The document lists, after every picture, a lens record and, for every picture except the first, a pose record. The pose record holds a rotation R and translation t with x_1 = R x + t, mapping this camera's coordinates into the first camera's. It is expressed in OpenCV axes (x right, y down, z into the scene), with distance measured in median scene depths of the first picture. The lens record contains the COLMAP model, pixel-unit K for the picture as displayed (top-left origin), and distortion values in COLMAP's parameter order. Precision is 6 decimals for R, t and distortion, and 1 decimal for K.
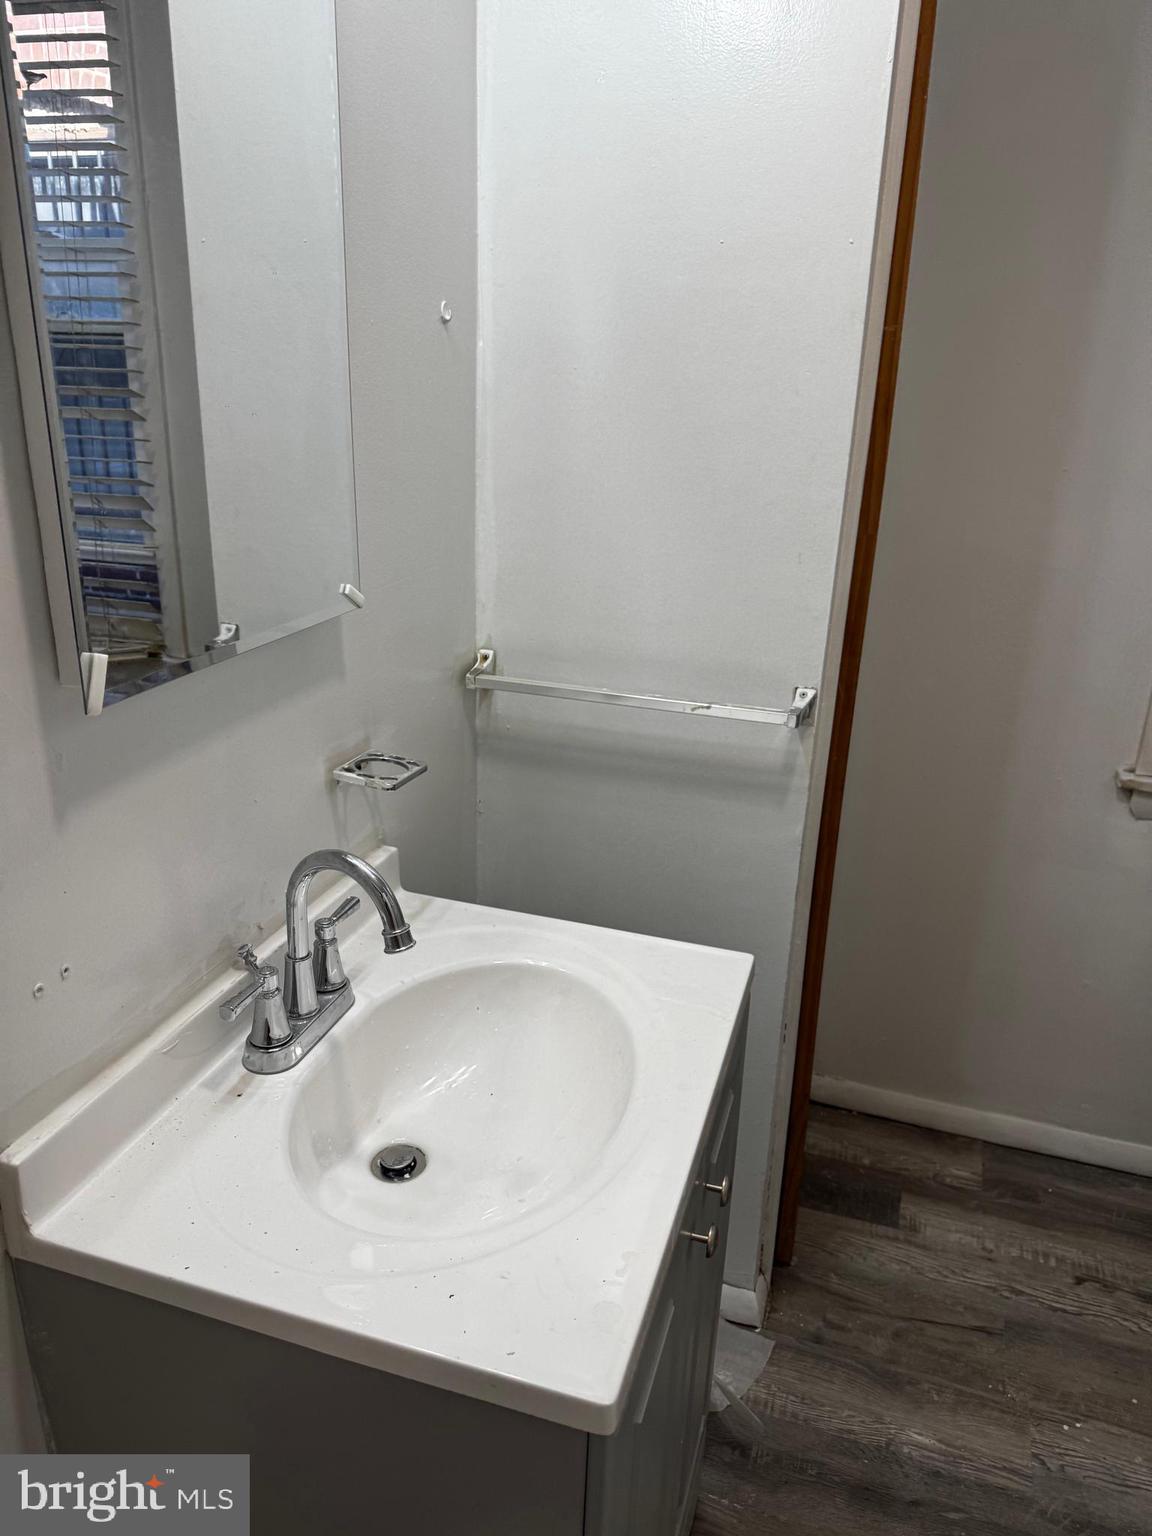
lens RADIAL K [[1051.3, 0, 569.4], [0, 1051.3, 779.5], [0, 0, 1]] dist [0.088593, -0.123455]
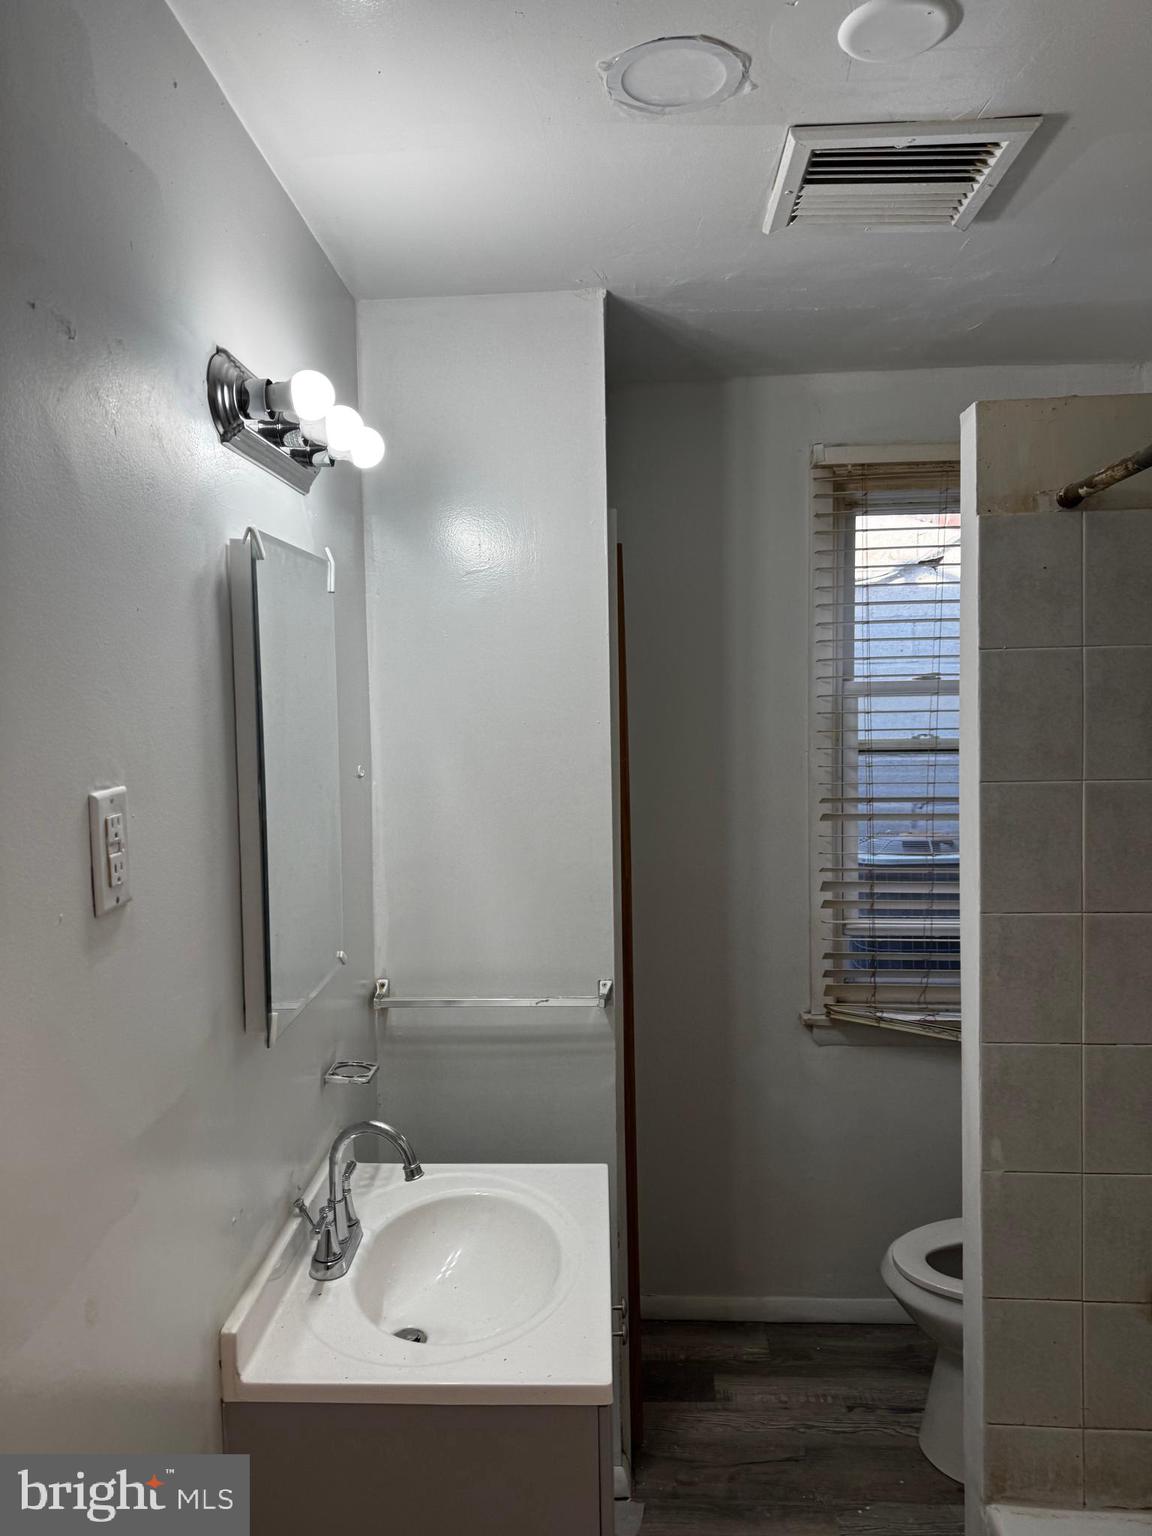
lens RADIAL K [[1051.3, 0, 569.4], [0, 1051.3, 779.5], [0, 0, 1]] dist [0.088593, -0.123455]
pose [[0.959233, -0.065929, 0.274820, -0.181274], [0.138961, 0.956770, -0.255501, 0.014674], [-0.246094, 0.283274, 0.926927, -0.389975]]
